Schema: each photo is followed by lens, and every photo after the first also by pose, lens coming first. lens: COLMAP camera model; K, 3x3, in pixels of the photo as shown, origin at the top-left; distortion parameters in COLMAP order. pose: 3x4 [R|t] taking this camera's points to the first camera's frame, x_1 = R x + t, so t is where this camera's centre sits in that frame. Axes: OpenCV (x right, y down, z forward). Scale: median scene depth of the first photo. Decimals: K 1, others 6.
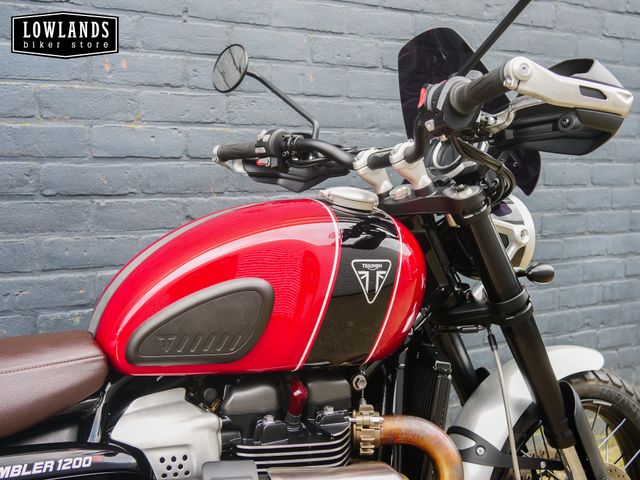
lens RADIAL K [[736.7, 0, 320.0], [0, 736.7, 240.0], [0, 0, 1]] dist [-0.007464, 0.012466]
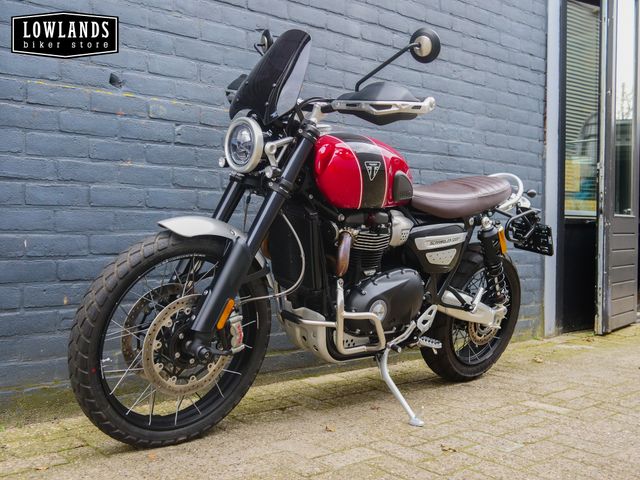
lens RADIAL K [[736.7, 0, 320.0], [0, 736.7, 240.0], [0, 0, 1]] dist [-0.007464, 0.012466]
pose [[0.977902, -0.014612, 0.208555, -0.664573], [0.039982, 0.992214, -0.117956, 0.407620], [-0.205207, 0.123687, 0.970871, -0.884577]]
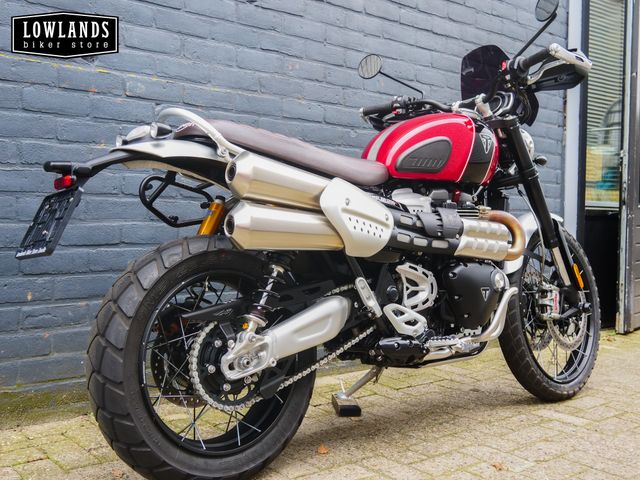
lens RADIAL K [[736.7, 0, 320.0], [0, 736.7, 240.0], [0, 0, 1]] dist [-0.007464, 0.012466]
pose [[0.982865, -0.010604, 0.184023, -0.576661], [0.030454, 0.993966, -0.105380, 0.387263], [-0.181796, 0.109178, 0.977257, -0.739068]]
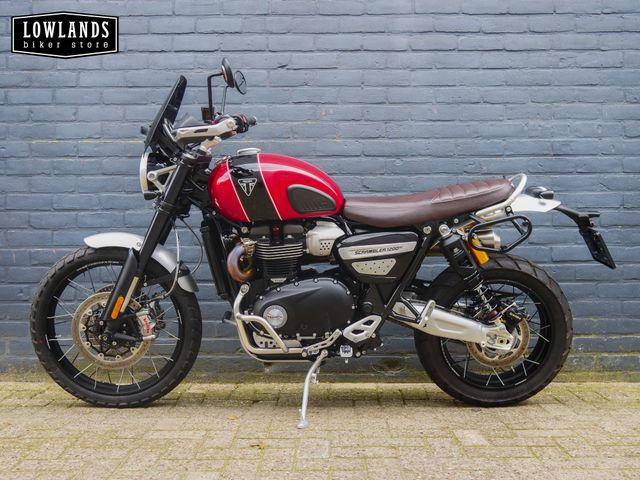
lens RADIAL K [[736.7, 0, 320.0], [0, 736.7, 240.0], [0, 0, 1]] dist [-0.007464, 0.012466]
pose [[0.859376, -0.030493, -0.510434, 0.801274], [-0.049062, 0.988698, -0.141667, 0.442012], [0.508985, 0.146788, 0.848167, -0.770383]]
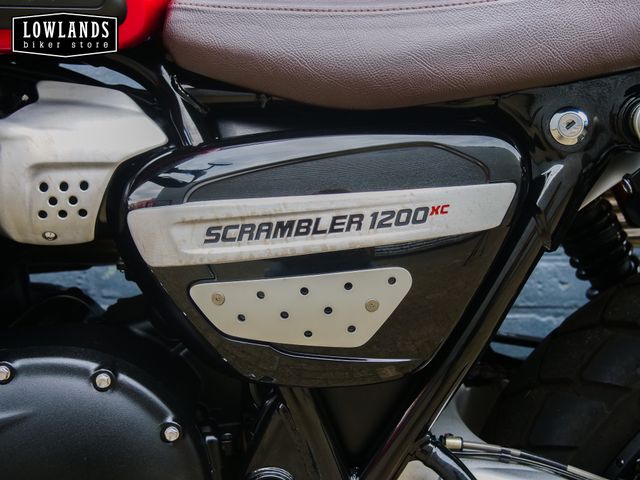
lens RADIAL K [[758.1, 0, 320.0], [0, 758.1, 240.0], [0, 0, 1]] dist [-0.011217, 0.005562]
pose [[0.881846, 0.006790, -0.471488, 0.181255], [-0.060209, 0.993333, -0.098307, 0.250962], [0.467677, 0.115080, 0.876376, 0.498042]]
